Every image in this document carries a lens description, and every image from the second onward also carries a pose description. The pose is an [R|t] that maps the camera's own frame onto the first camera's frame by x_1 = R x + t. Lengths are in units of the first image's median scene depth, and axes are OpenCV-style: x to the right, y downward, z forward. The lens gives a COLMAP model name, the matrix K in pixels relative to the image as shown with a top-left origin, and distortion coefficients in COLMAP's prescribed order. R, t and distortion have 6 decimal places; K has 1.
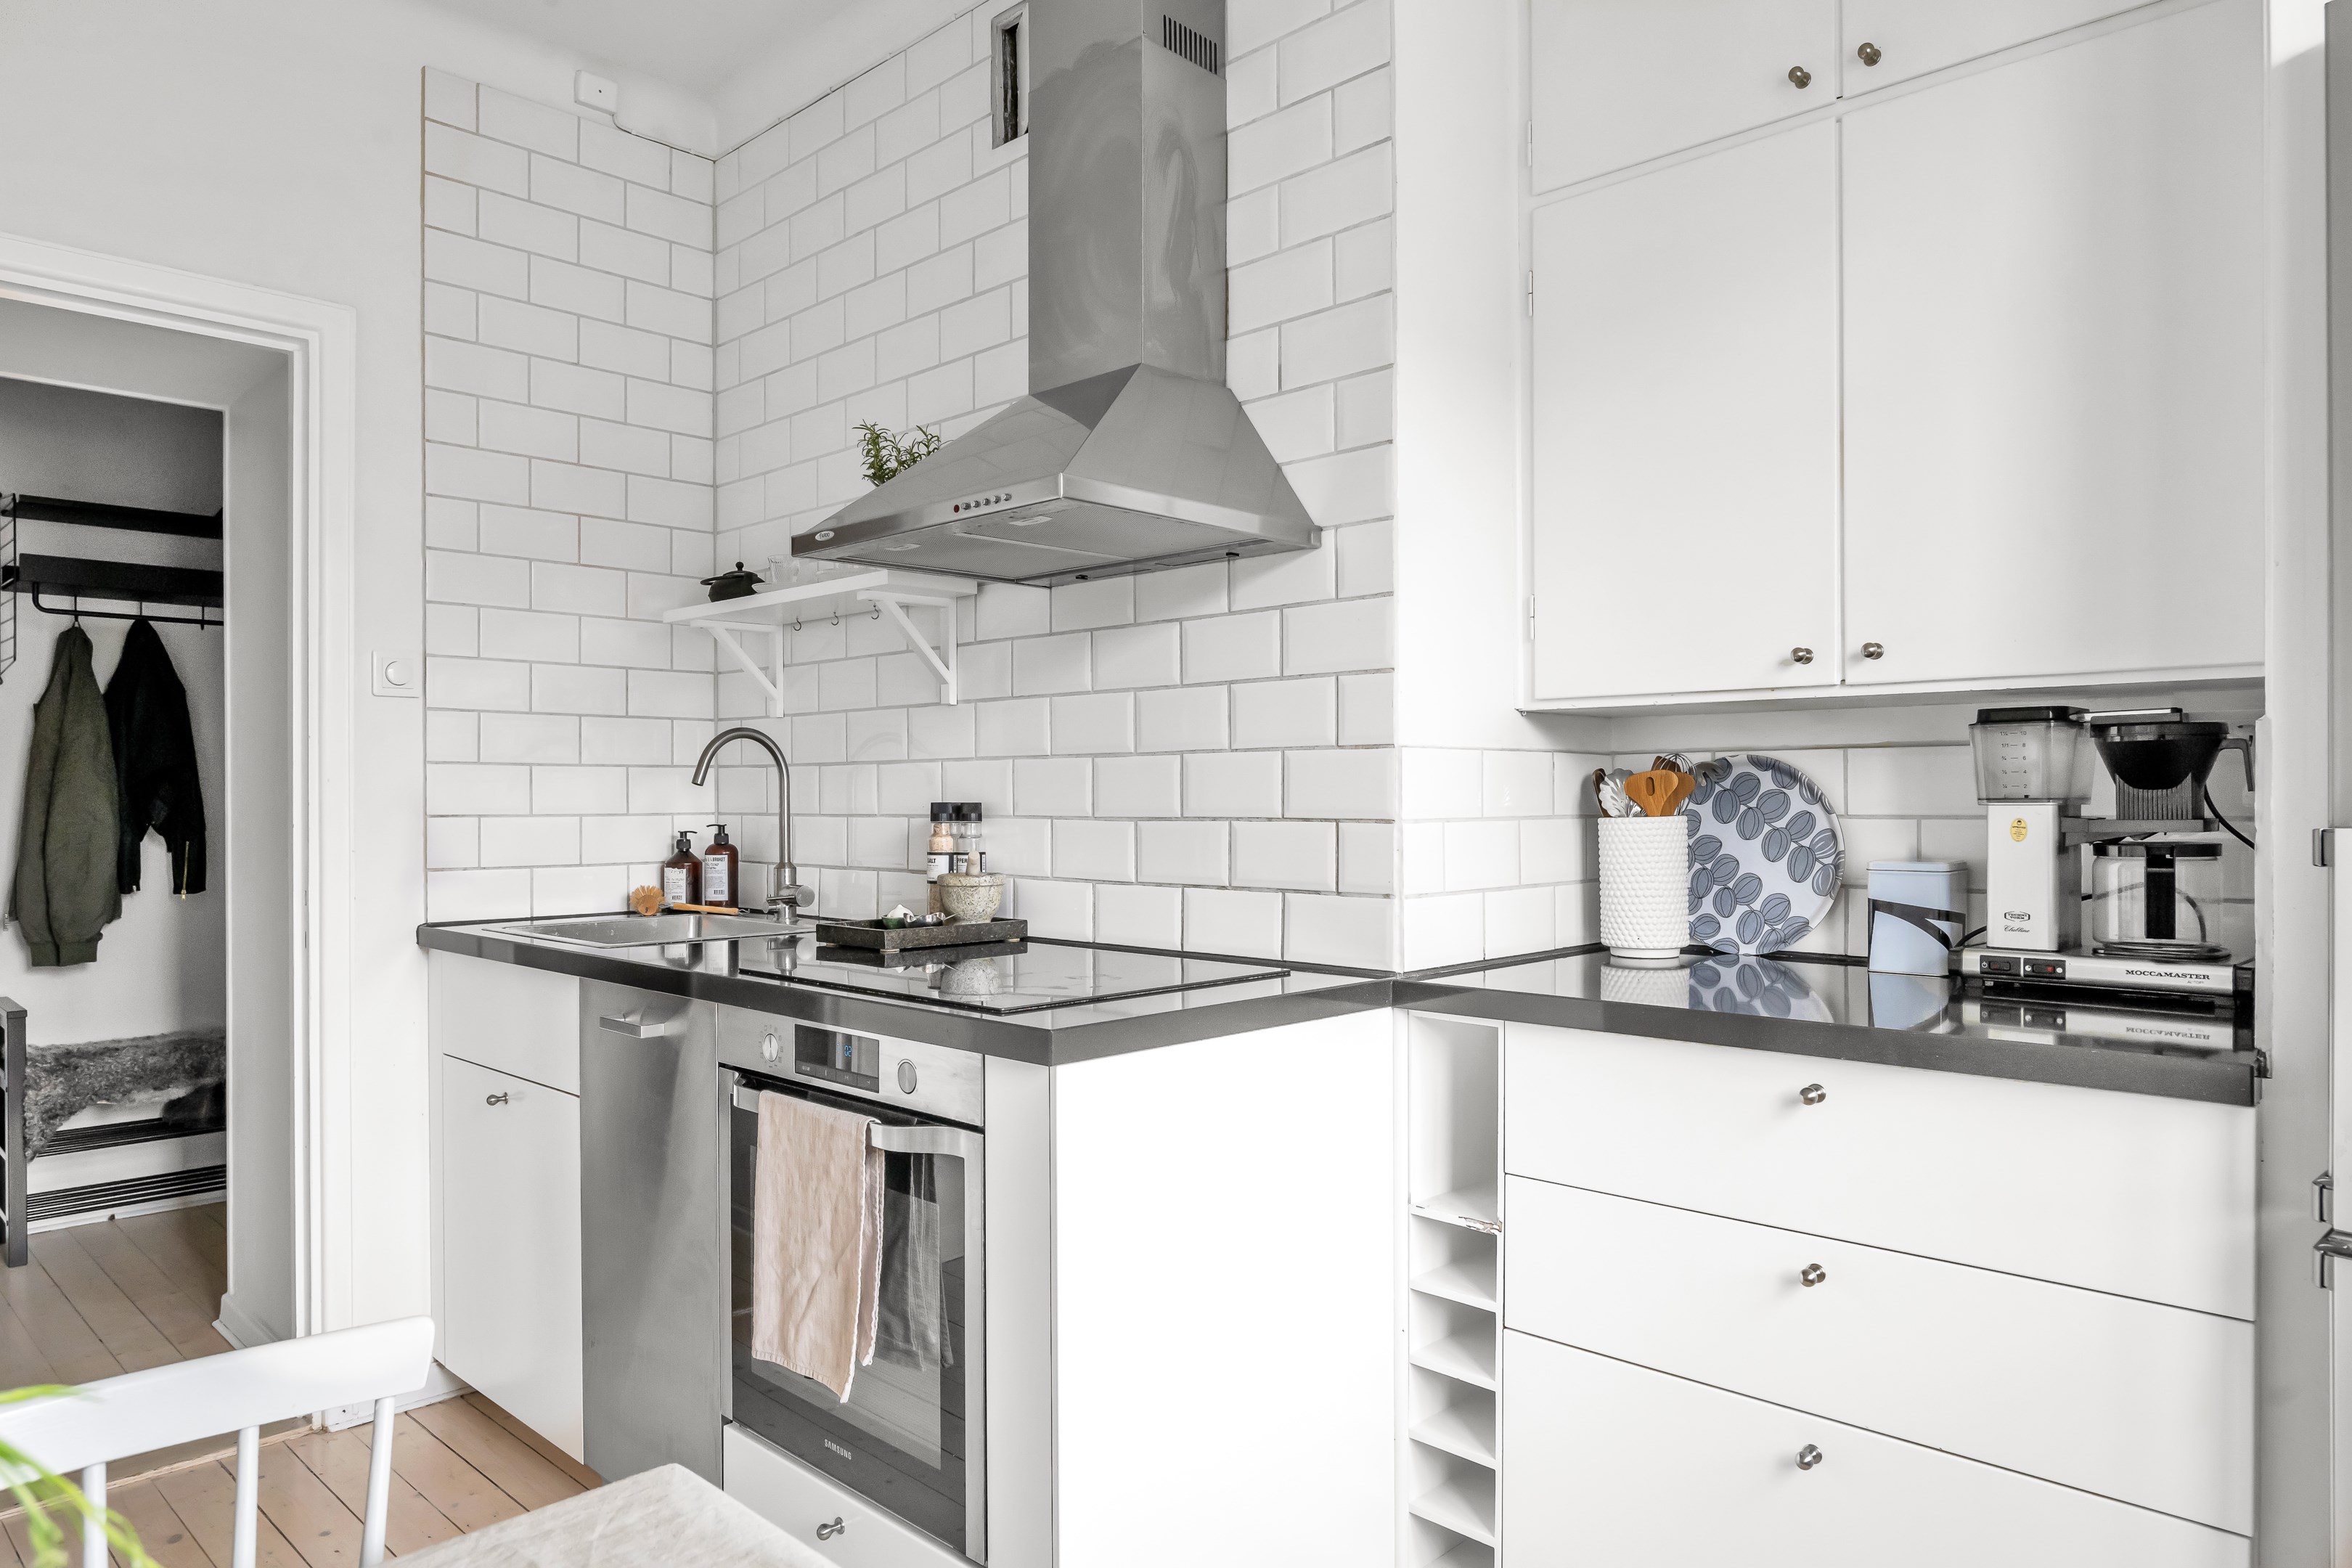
lens RADIAL K [[1482.7, 0, 1180.2], [0, 1482.7, 789.5], [0, 0, 1]] dist [-0.012205, 0.008048]
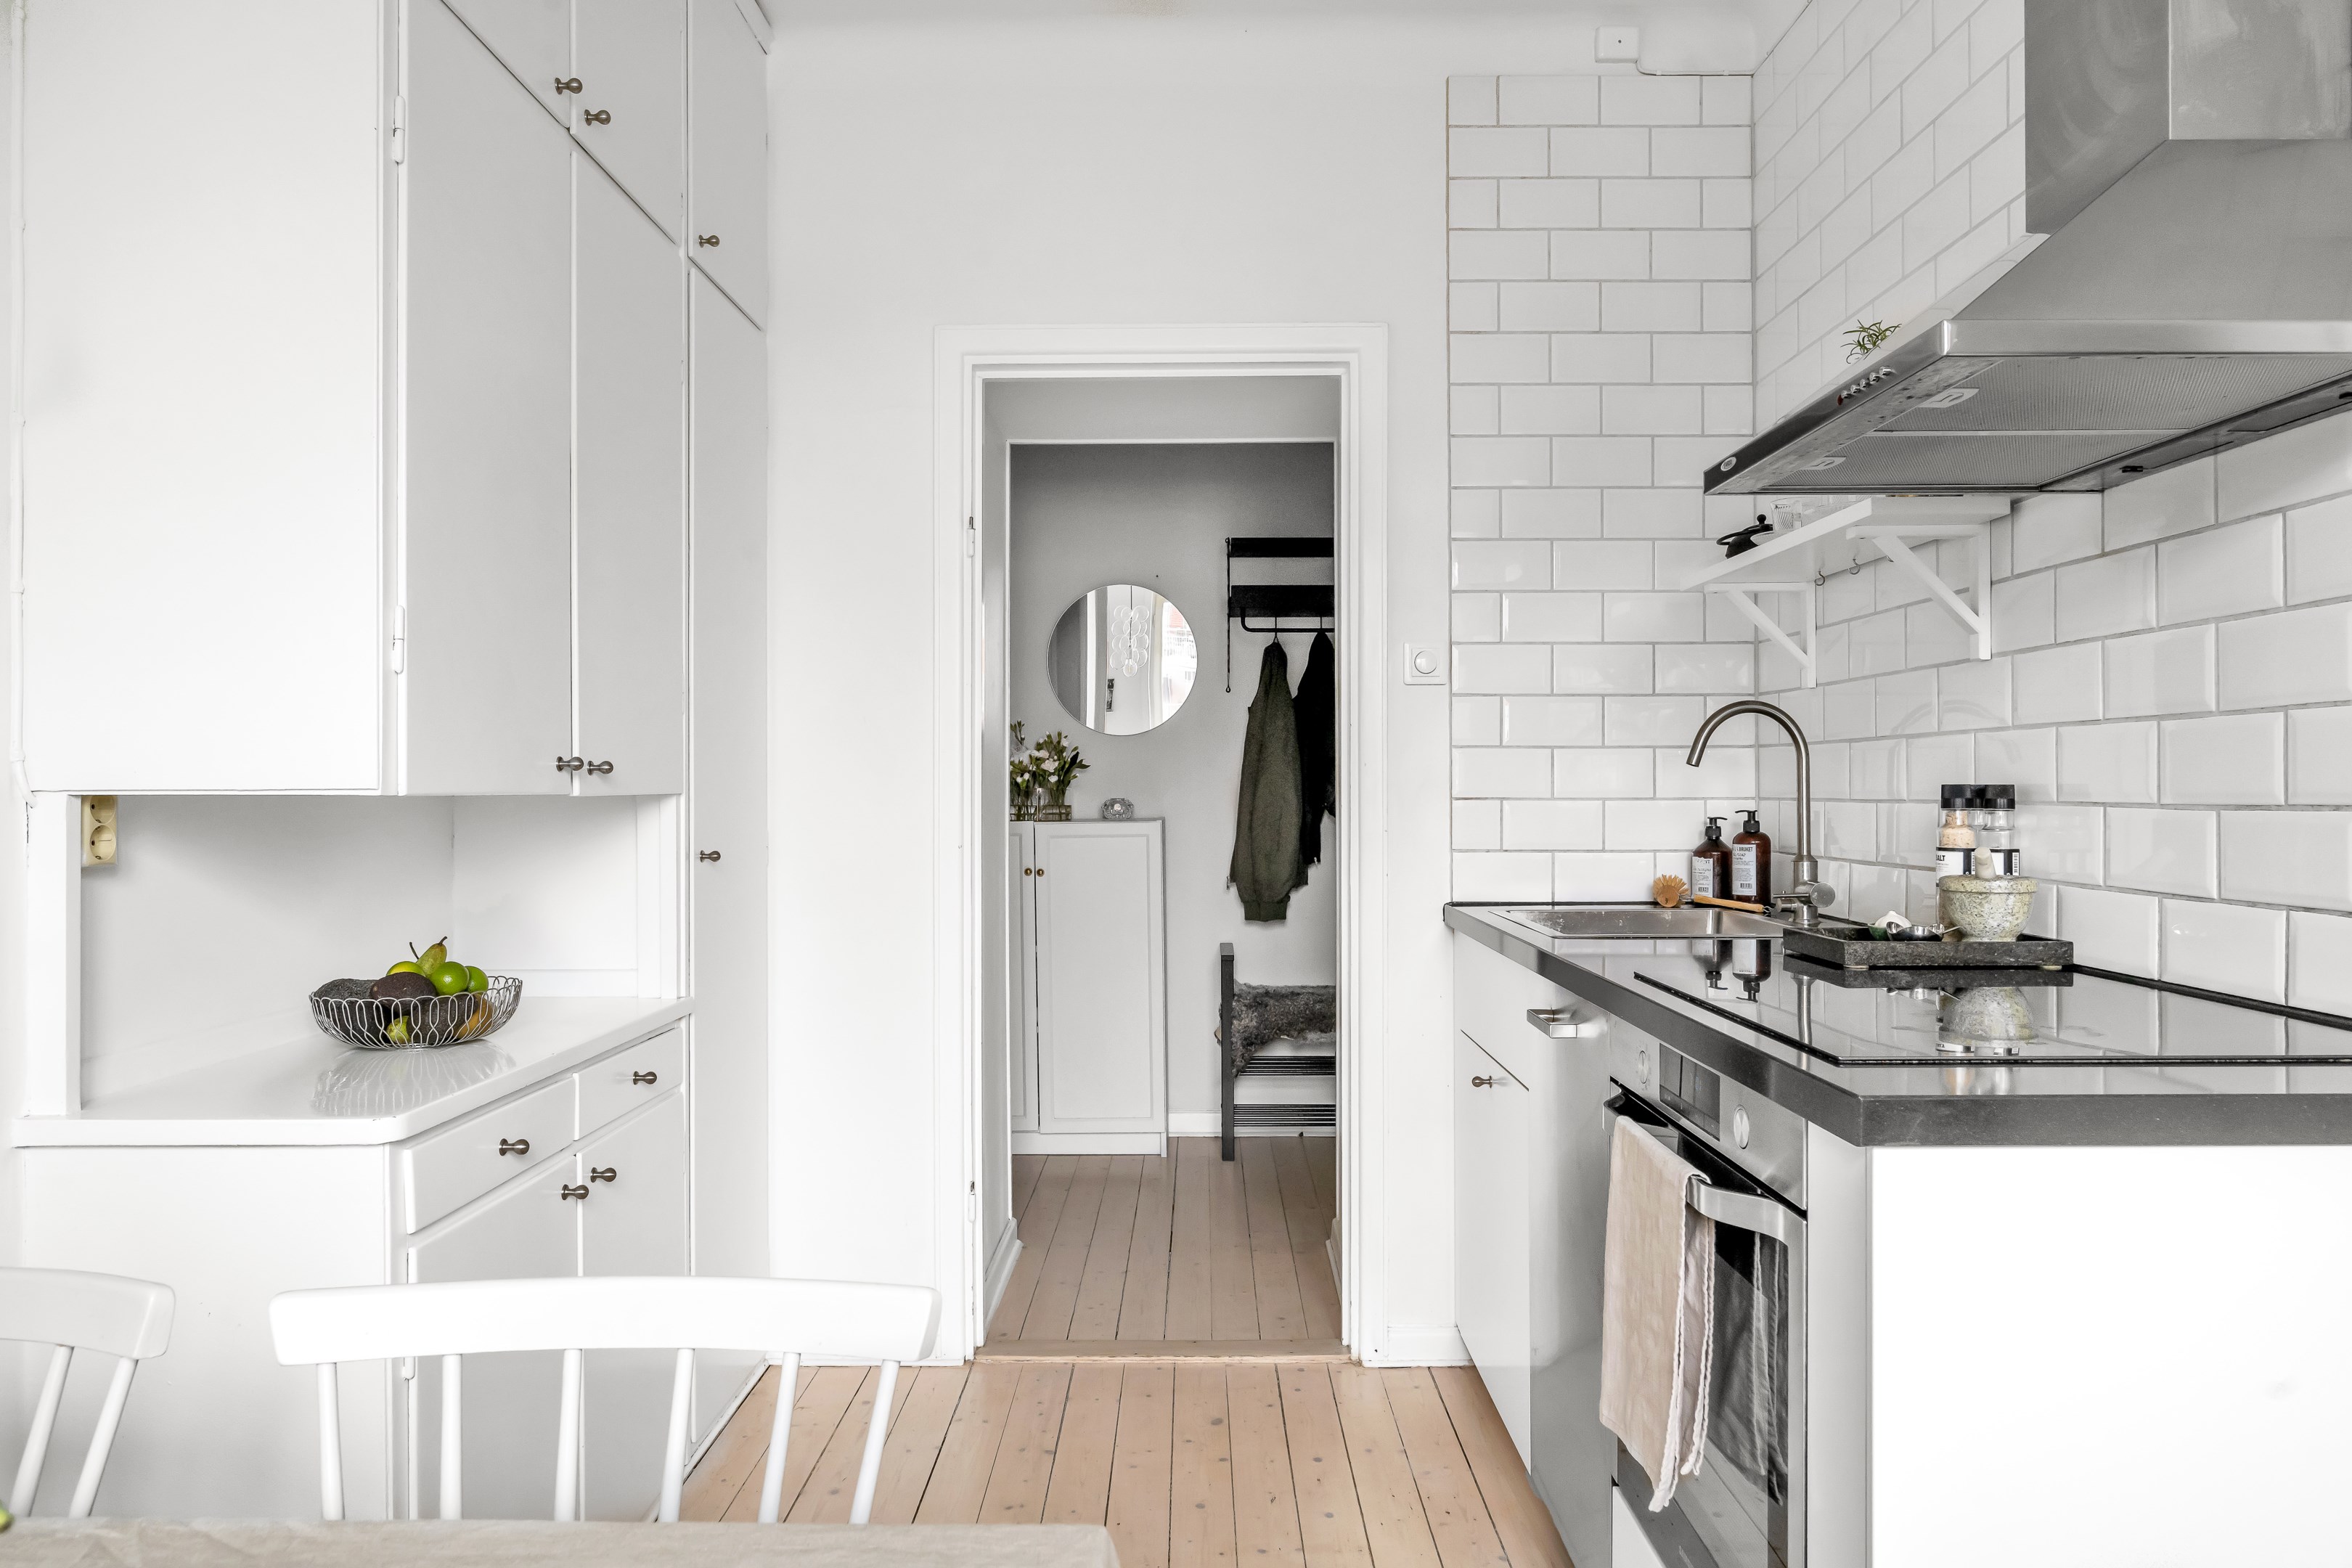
lens RADIAL K [[1482.7, 0, 1176.9], [0, 1482.7, 782.2], [0, 0, 1]] dist [-0.012205, 0.008048]
pose [[0.690095, -0.001585, -0.723717, 0.111251], [0.003388, 0.999994, 0.001041, 0.004831], [0.723711, -0.003170, 0.690096, 0.146821]]
